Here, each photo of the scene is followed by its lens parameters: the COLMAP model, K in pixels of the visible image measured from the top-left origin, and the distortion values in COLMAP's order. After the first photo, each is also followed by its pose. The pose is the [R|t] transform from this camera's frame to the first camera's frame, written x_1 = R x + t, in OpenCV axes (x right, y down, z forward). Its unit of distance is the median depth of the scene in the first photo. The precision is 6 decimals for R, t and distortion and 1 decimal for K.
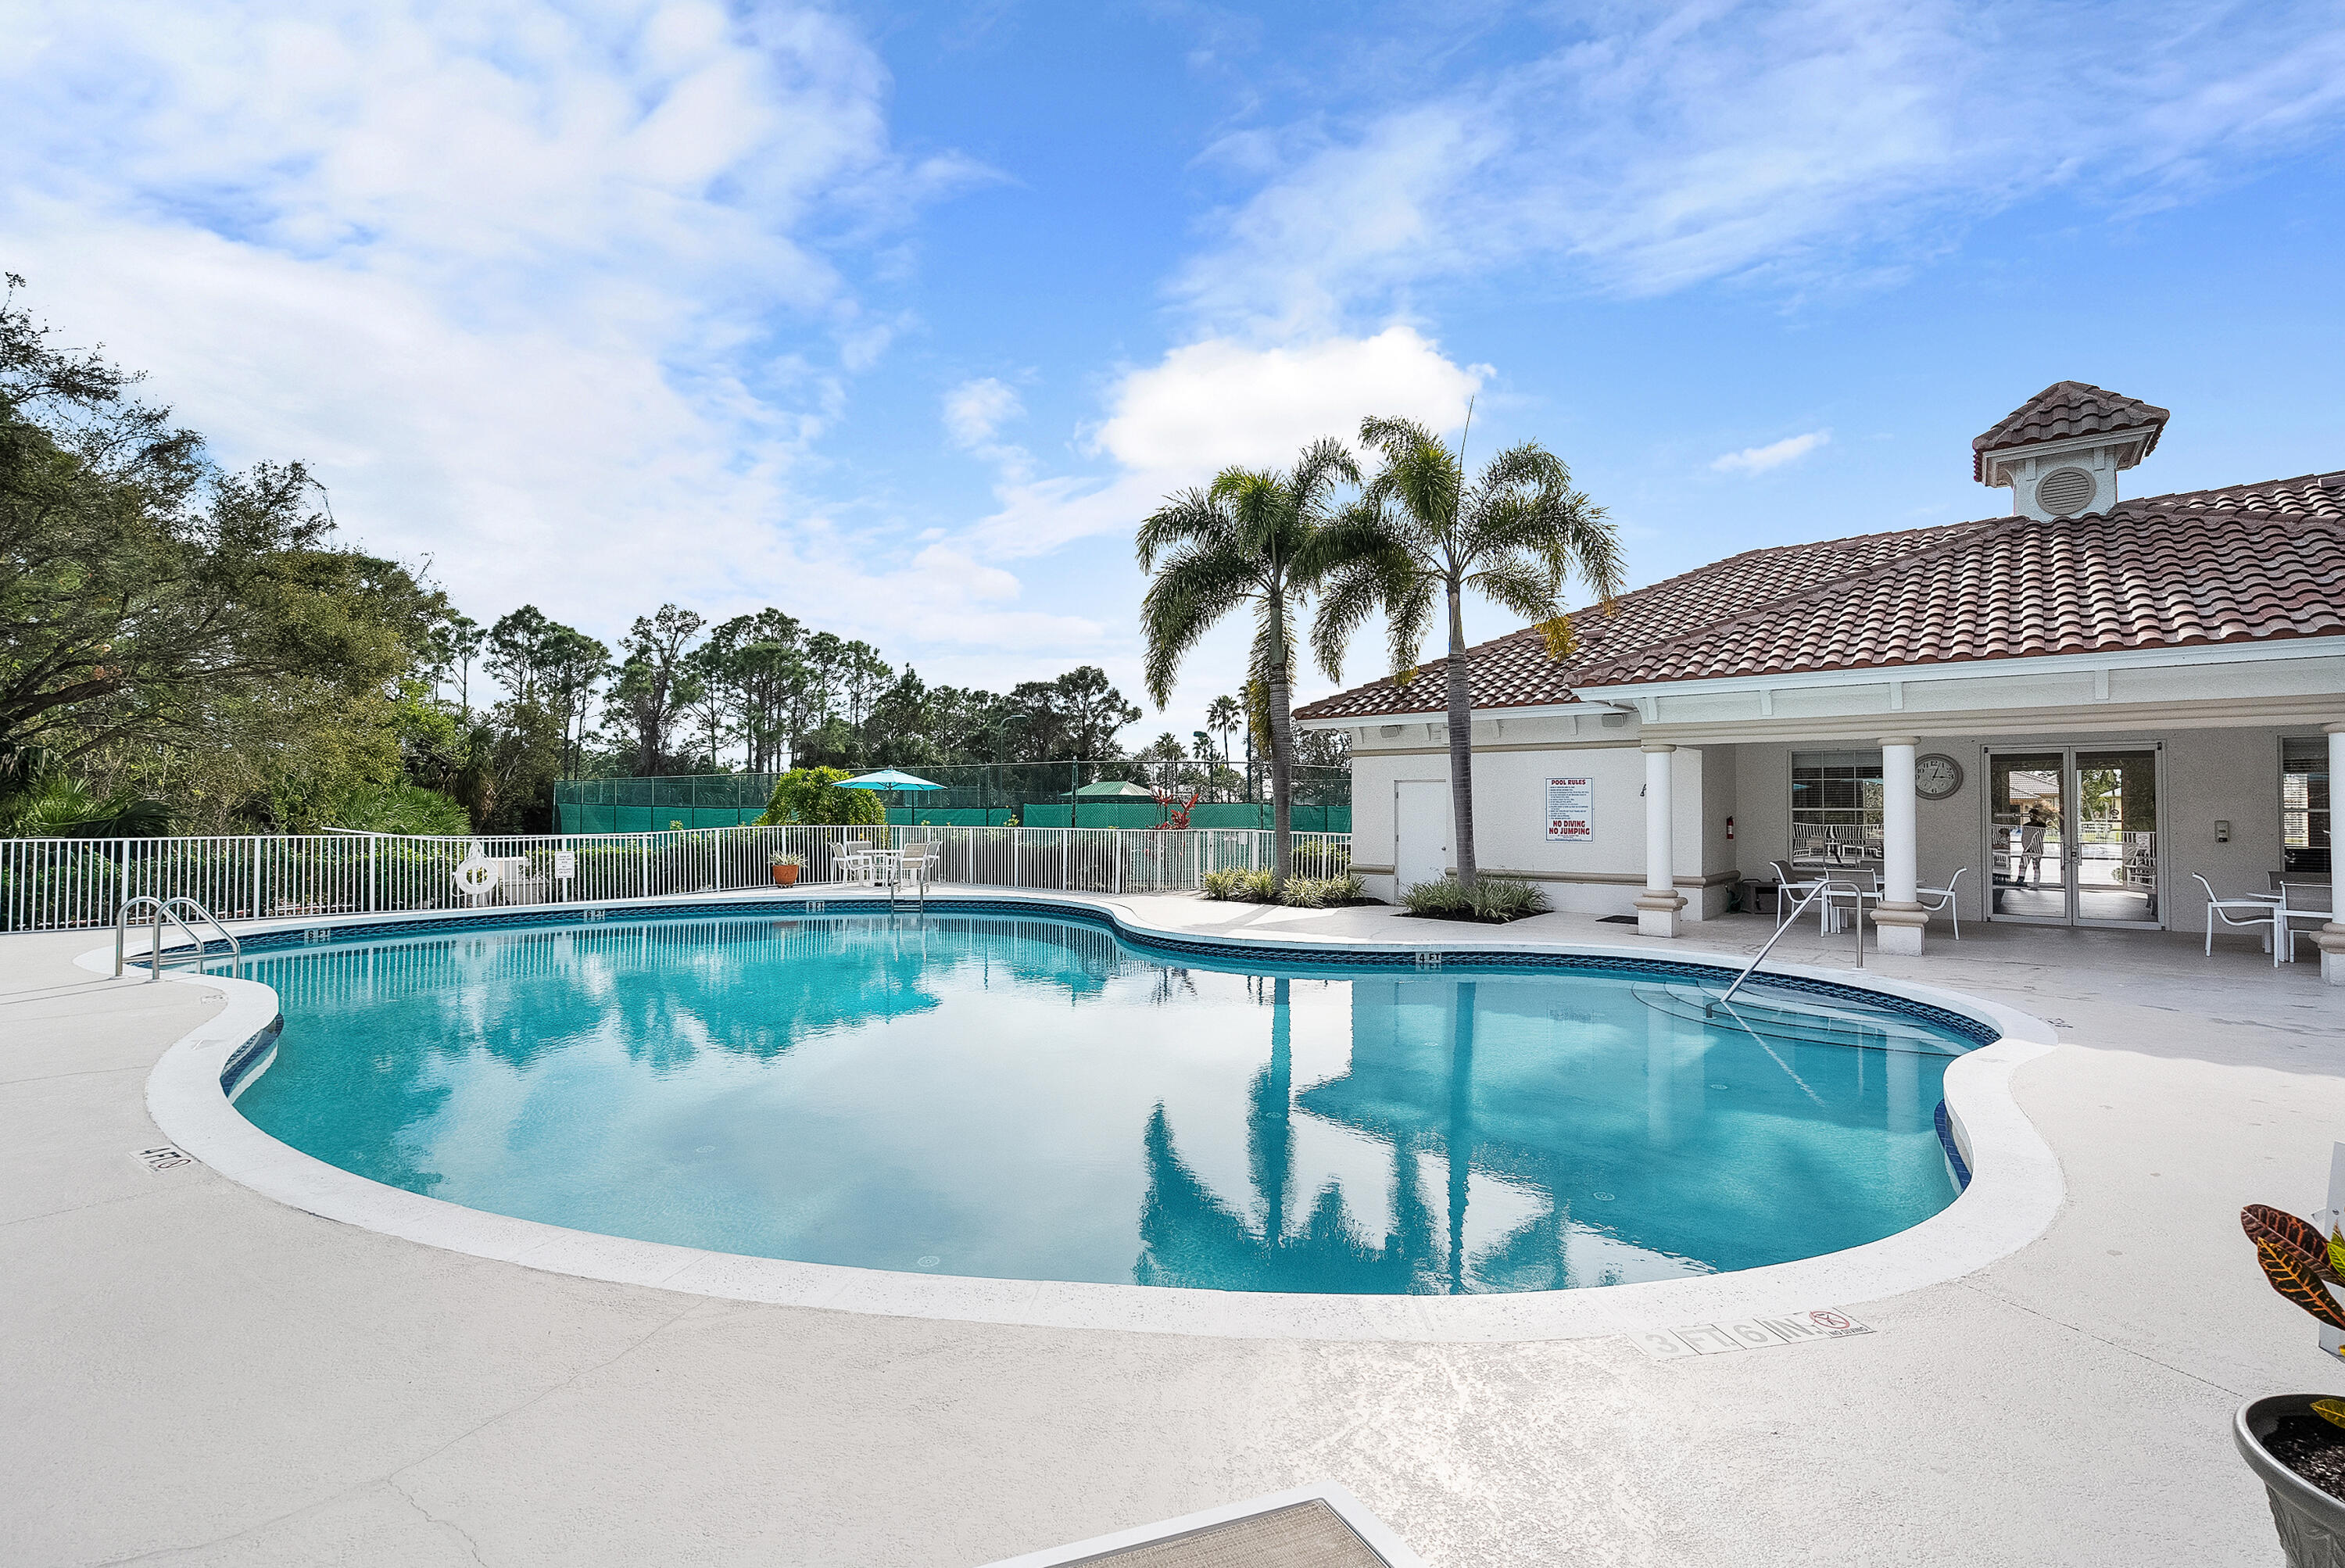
lens RADIAL K [[1096.4, 0, 1168.3], [0, 1096.4, 780.0], [0, 0, 1]] dist [0.000972, -0.000050]
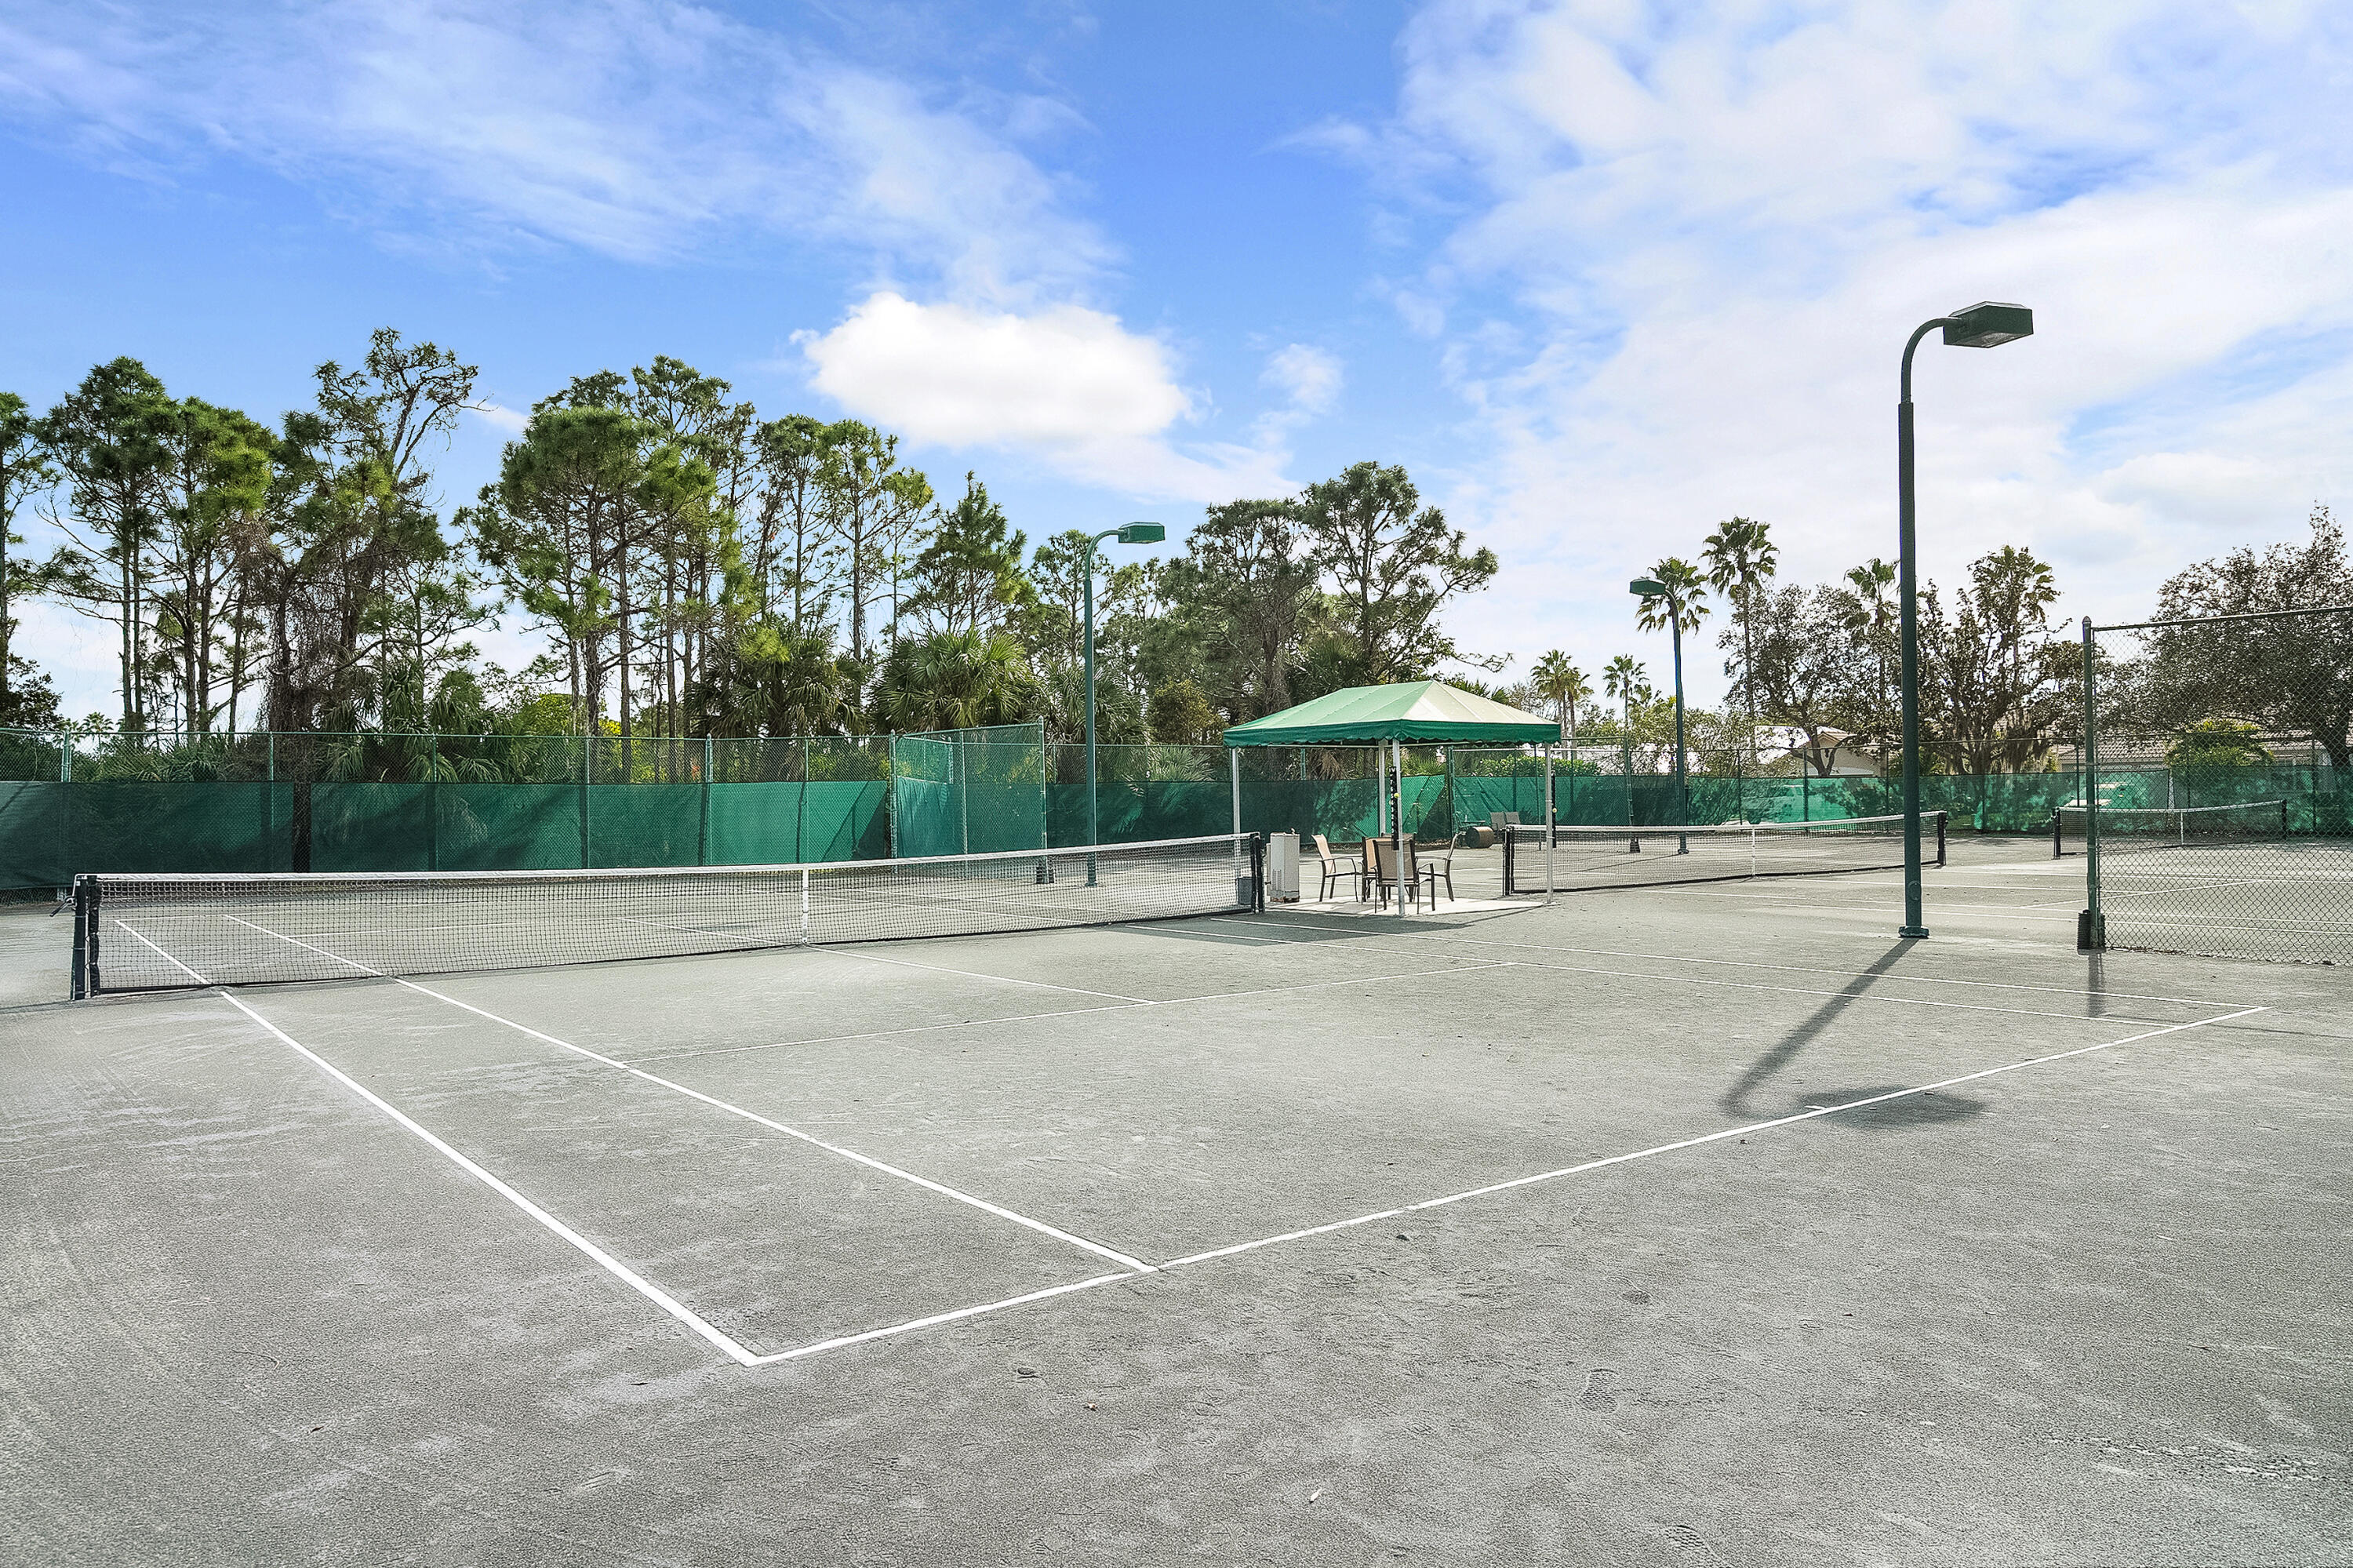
lens RADIAL K [[1583.9, 0, 1182.8], [0, 1583.9, 788.1], [0, 0, 1]] dist [0.003336, 0.000557]
pose [[0.973080, -0.016459, -0.229878, -0.002388], [0.021441, 0.999586, 0.019188, 0.012620], [0.229467, -0.023601, 0.973030, 0.336480]]
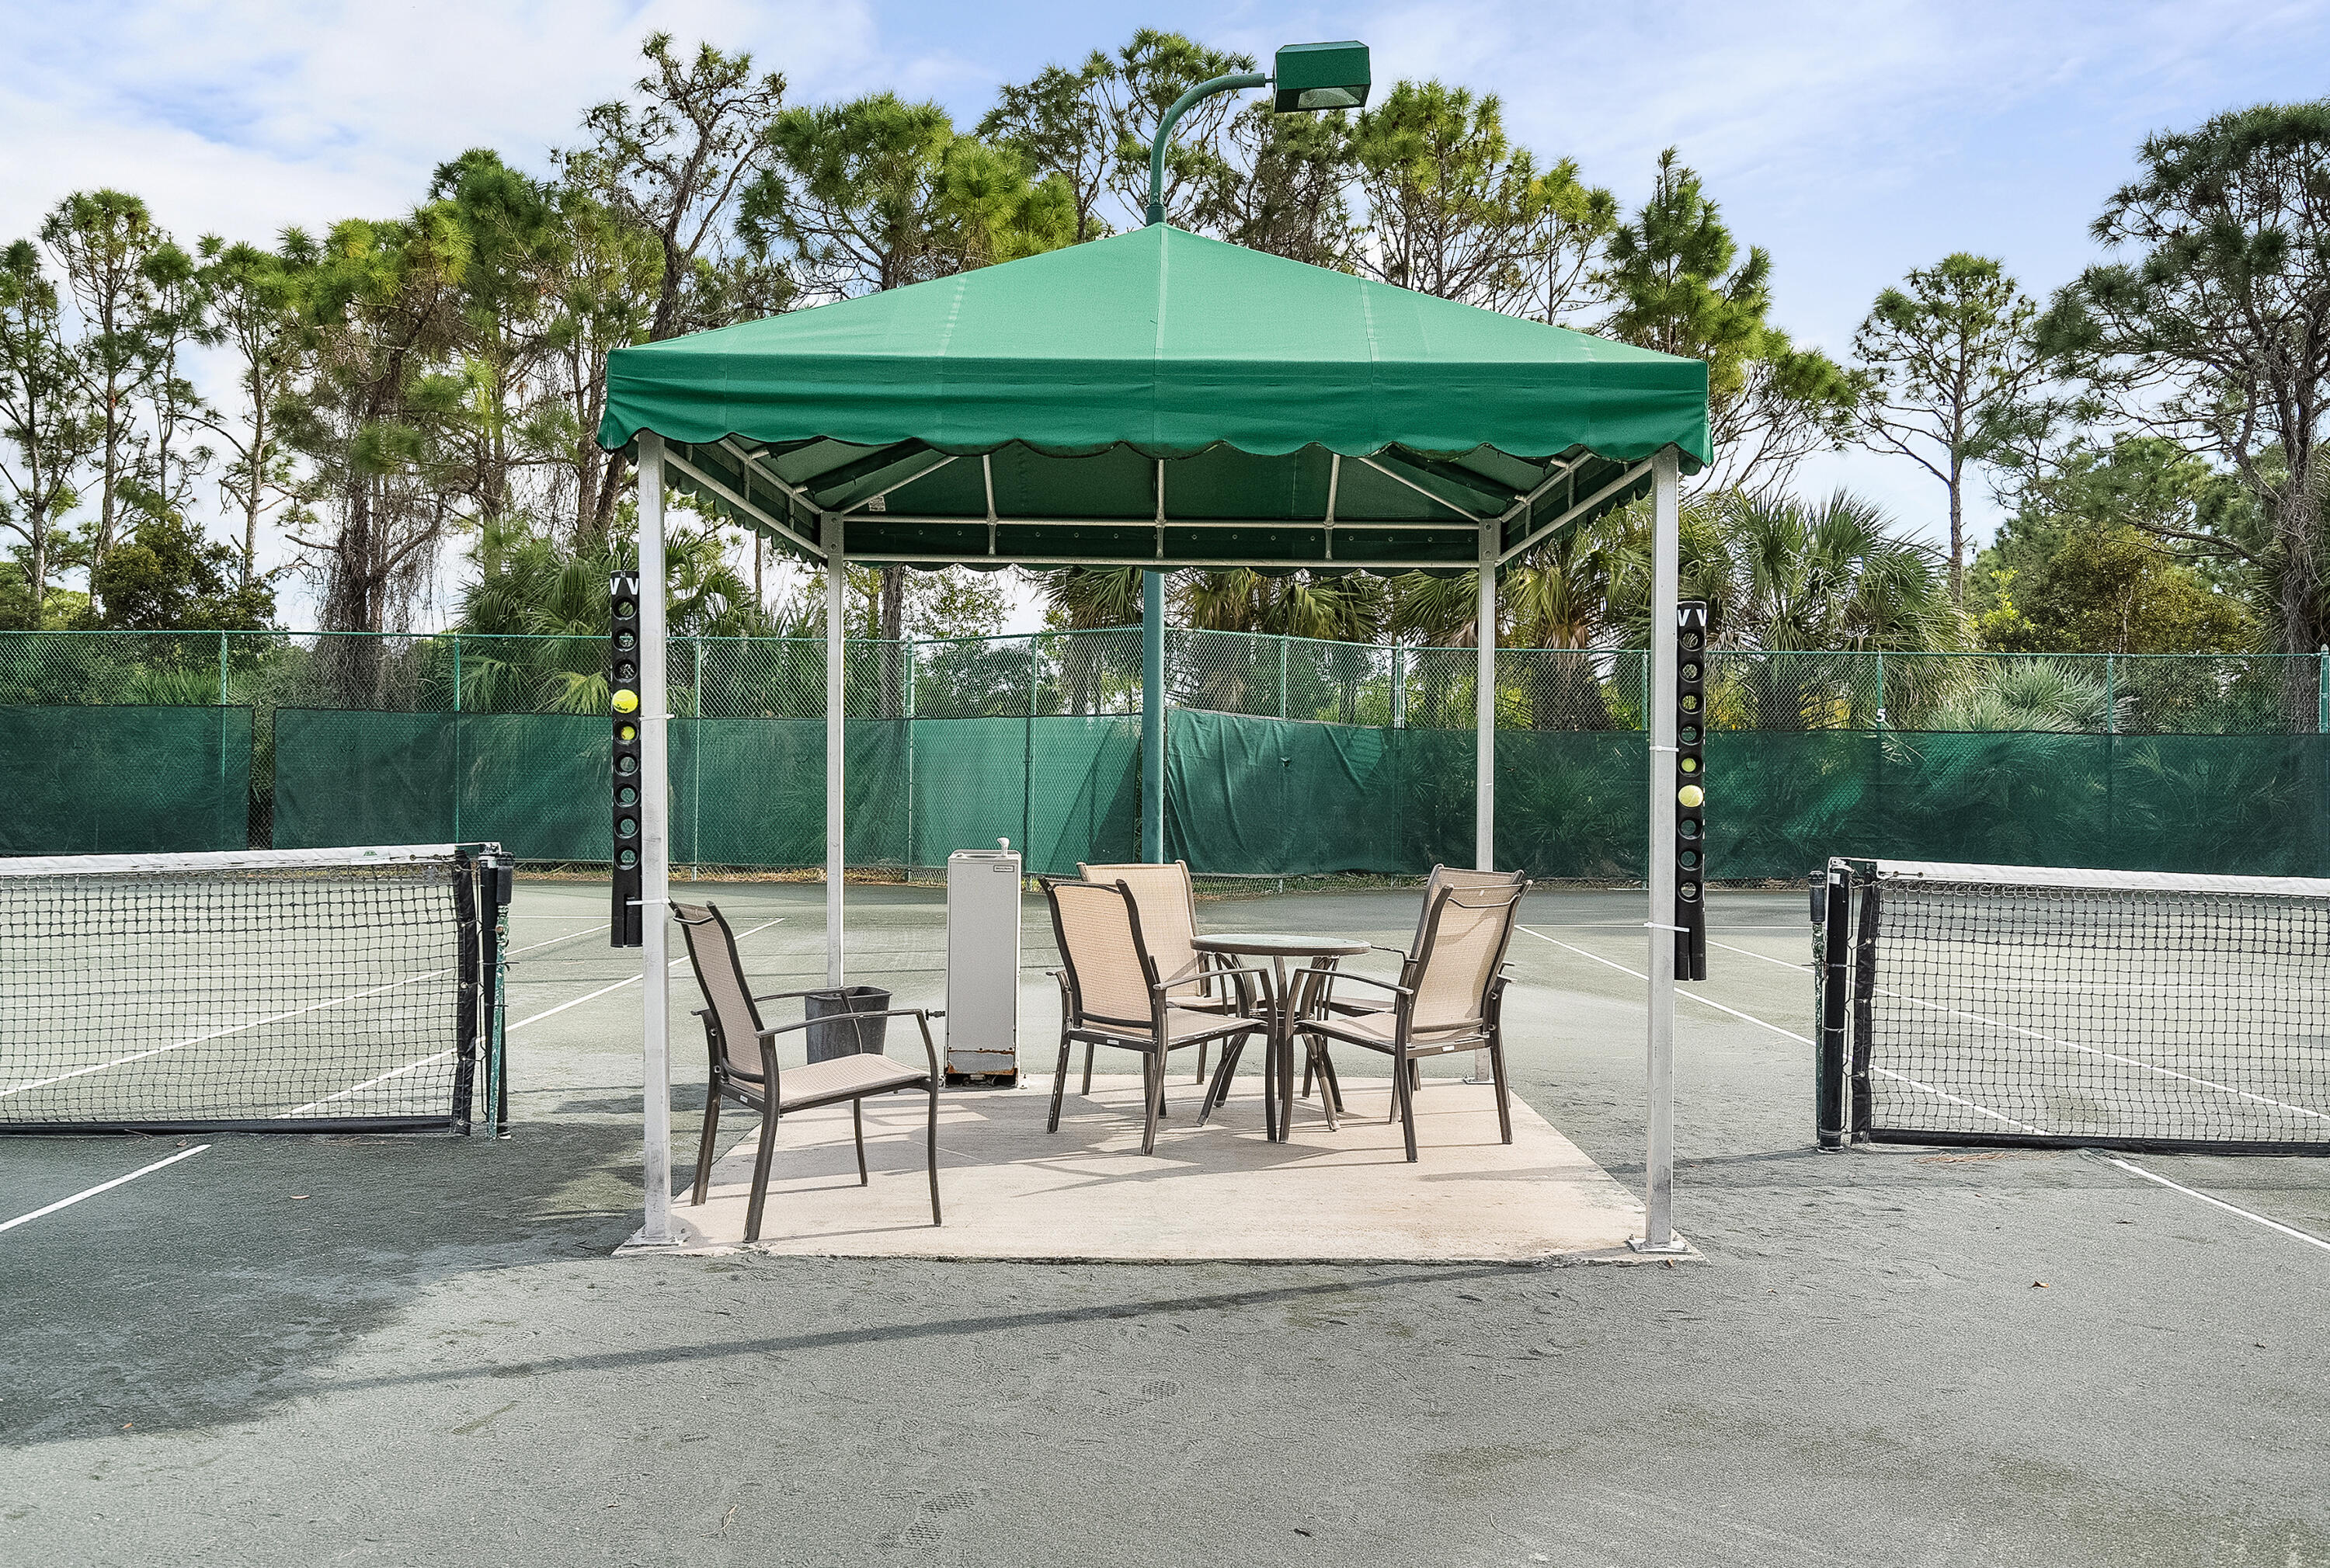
lens RADIAL K [[2114.4, 0, 1163.9], [0, 2114.4, 781.2], [0, 0, 1]] dist [0.004666, -0.001995]
pose [[0.639591, 0.001024, -0.768715, 0.044554], [0.012691, 0.999849, 0.011891, 0.022723], [0.768611, -0.017361, 0.639481, 0.548118]]
